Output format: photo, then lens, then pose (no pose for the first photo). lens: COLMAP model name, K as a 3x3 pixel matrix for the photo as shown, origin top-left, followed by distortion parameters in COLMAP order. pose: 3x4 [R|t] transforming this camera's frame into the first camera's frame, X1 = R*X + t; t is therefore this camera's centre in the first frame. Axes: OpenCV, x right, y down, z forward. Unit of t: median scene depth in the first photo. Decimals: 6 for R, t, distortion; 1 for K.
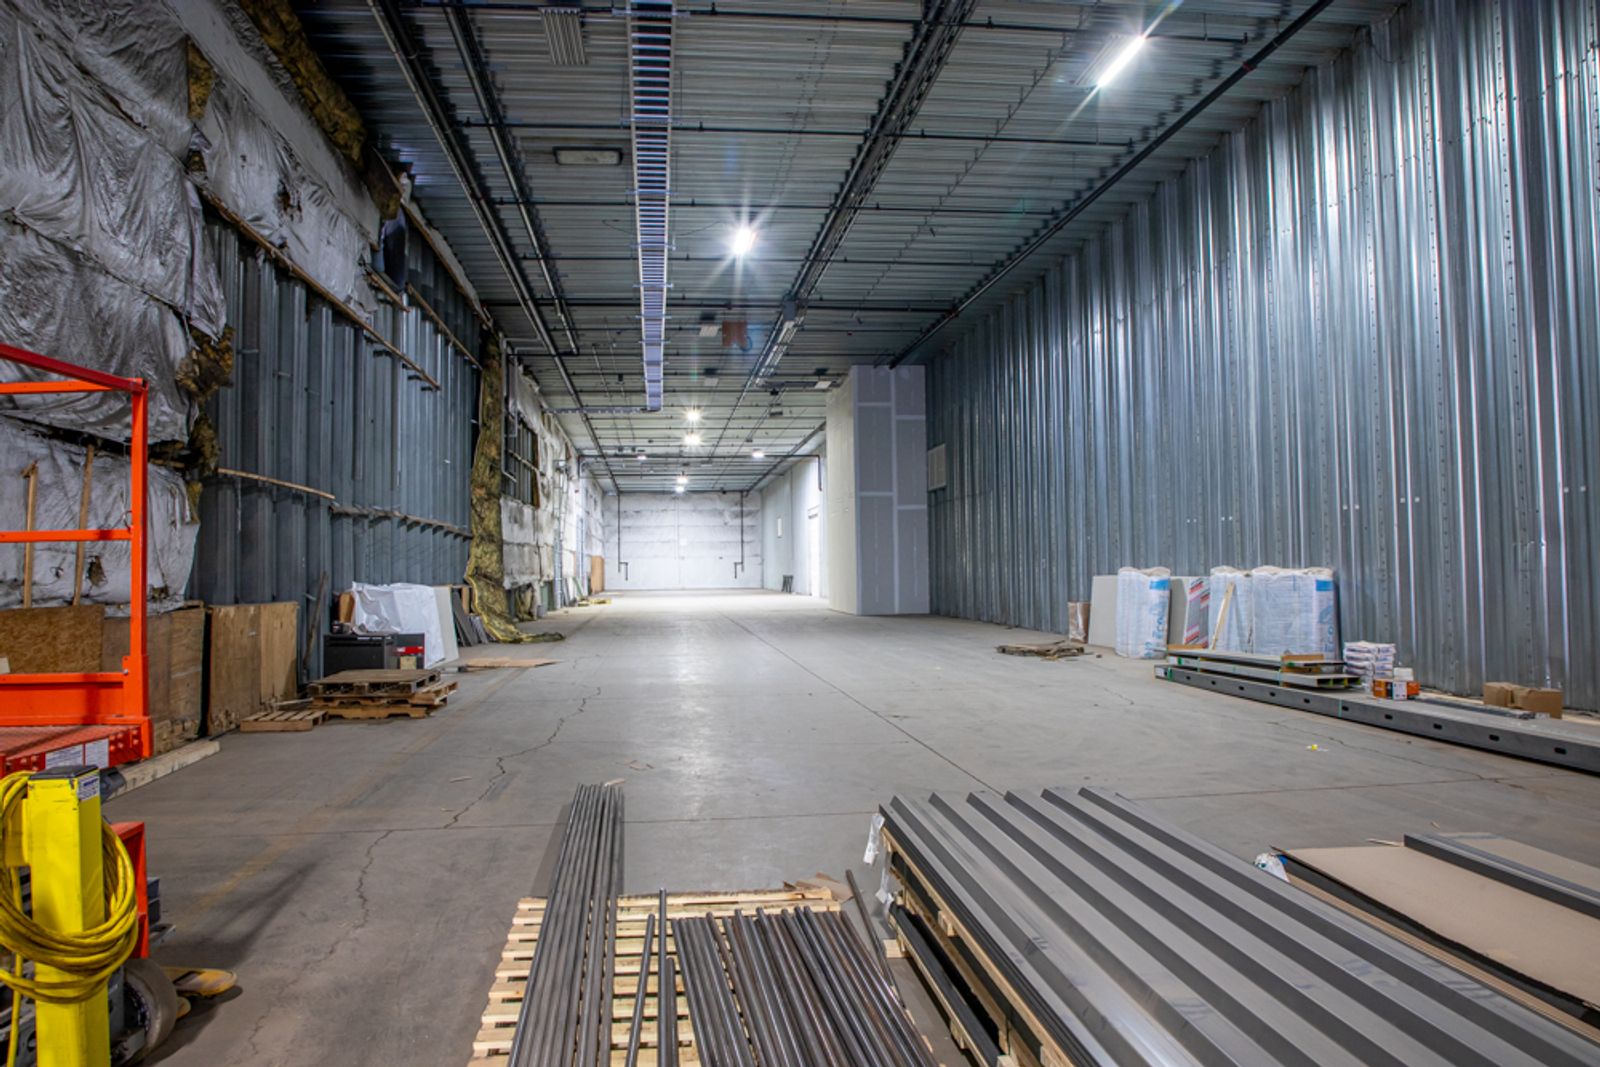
lens RADIAL K [[1140.7, 0, 805.0], [0, 1140.7, 530.7], [0, 0, 1]] dist [-0.056832, 0.007059]
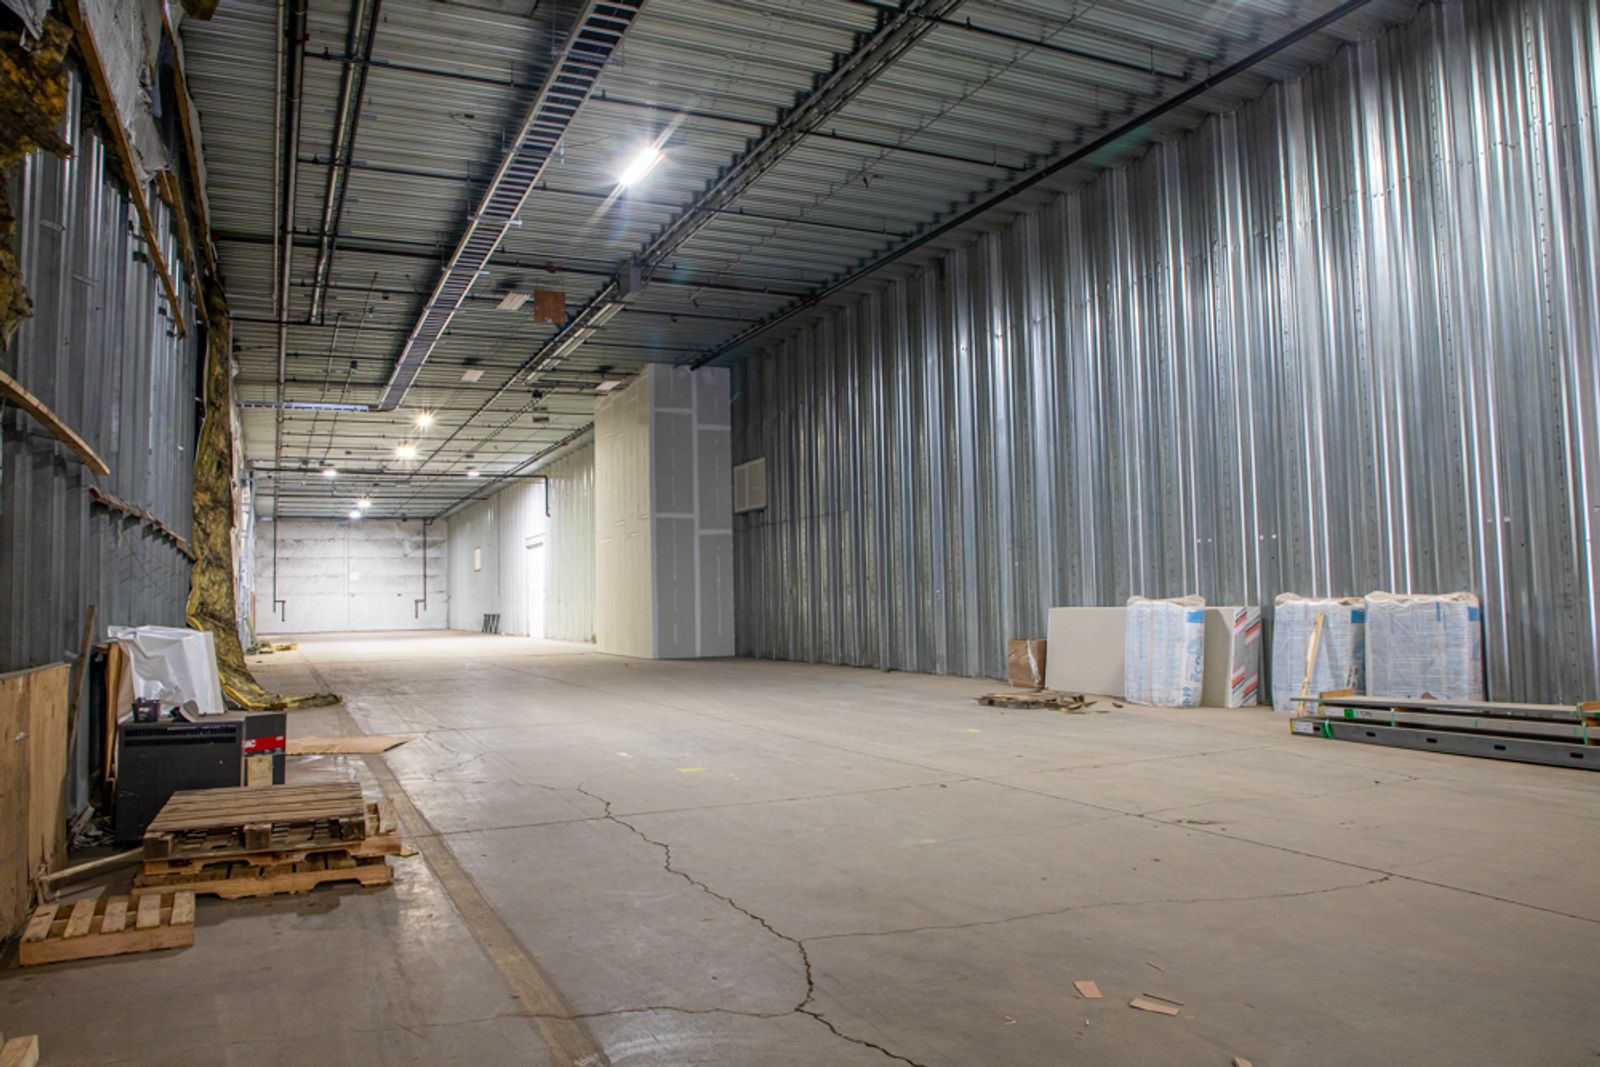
lens RADIAL K [[1140.7, 0, 793.9], [0, 1140.7, 540.9], [0, 0, 1]] dist [-0.056832, 0.007059]
pose [[0.949107, 0.010708, 0.314770, -0.123711], [-0.002877, 0.999675, -0.025331, 0.007860], [-0.314939, 0.023136, 0.948830, 0.171392]]
